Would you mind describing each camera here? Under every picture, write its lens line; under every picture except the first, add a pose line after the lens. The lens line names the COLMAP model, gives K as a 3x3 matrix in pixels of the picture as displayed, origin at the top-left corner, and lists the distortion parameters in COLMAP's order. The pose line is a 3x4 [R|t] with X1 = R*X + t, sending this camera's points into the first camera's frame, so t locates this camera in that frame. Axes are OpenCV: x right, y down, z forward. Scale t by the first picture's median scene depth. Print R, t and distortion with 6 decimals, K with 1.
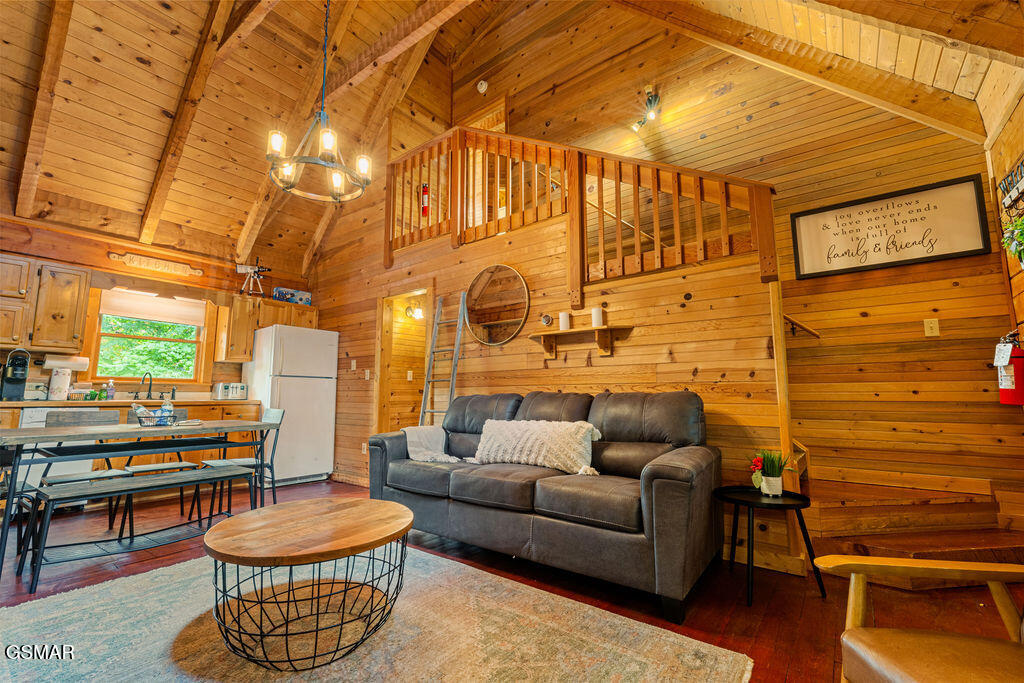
lens RADIAL K [[436.6, 0, 510.5], [0, 436.6, 338.8], [0, 0, 1]] dist [-0.000256, -0.000096]
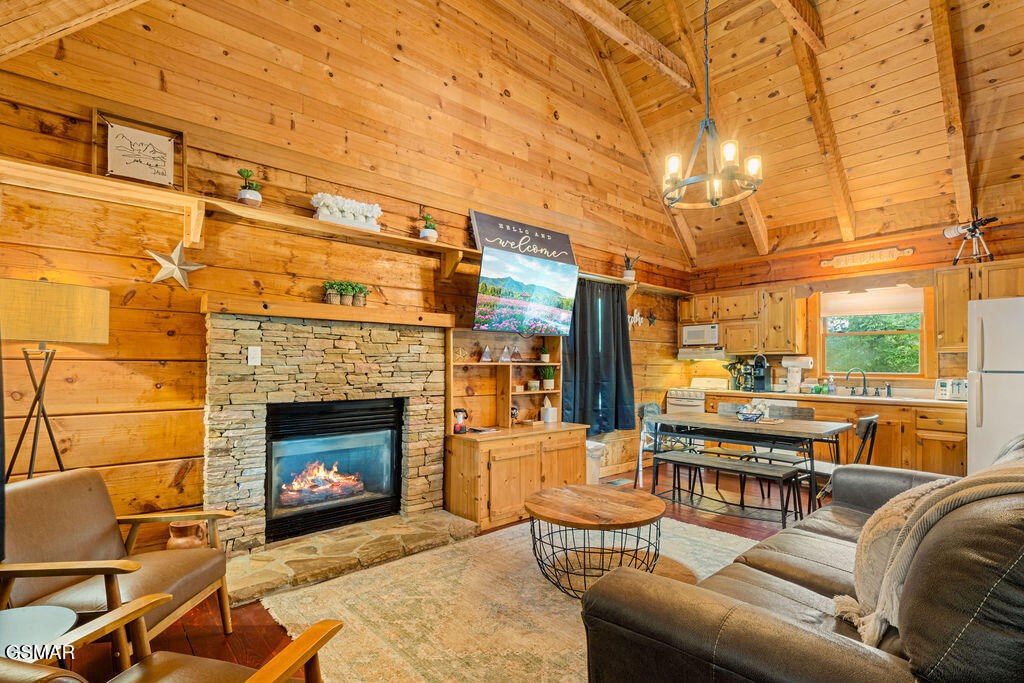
lens RADIAL K [[492.9, 0, 511.3], [0, 492.9, 357.4], [0, 0, 1]] dist [0.000209, -0.000029]
pose [[-0.201152, -0.018534, -0.979385, 0.431903], [0.120046, 0.991818, -0.043425, 0.004386], [0.972176, -0.126307, -0.197281, 0.426902]]
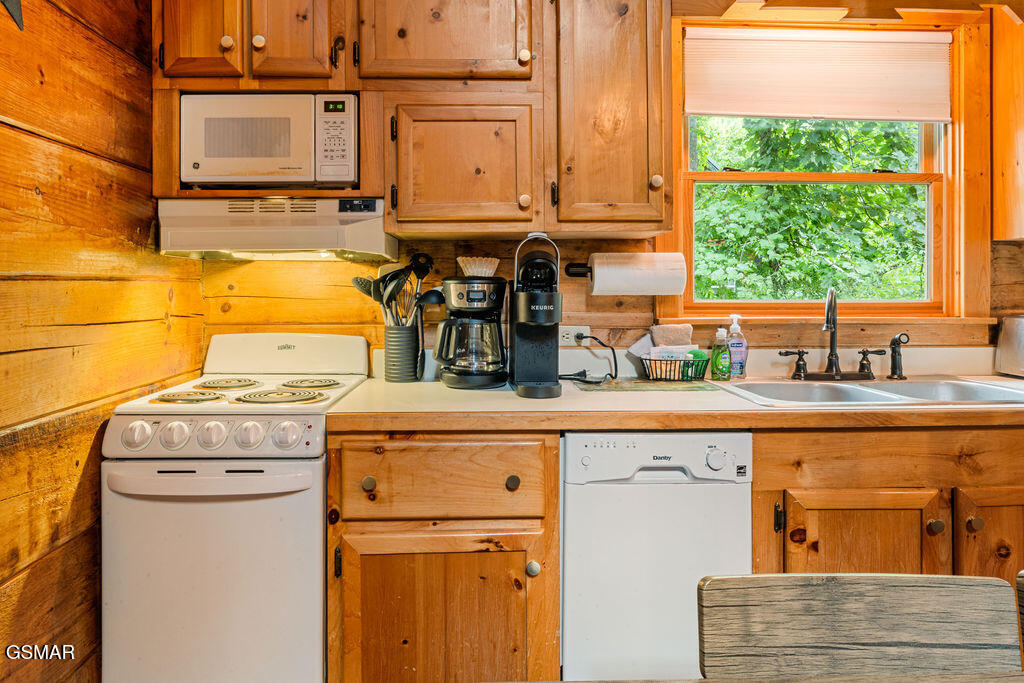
lens RADIAL K [[710.4, 0, 512.1], [0, 710.4, 284.9], [0, 0, 1]] dist [0.000973, 0.000420]
pose [[0.638762, -0.001372, -0.769403, -0.567800], [0.101635, 0.991386, 0.082611, 0.011858], [0.762662, -0.130967, 0.633399, 0.503162]]
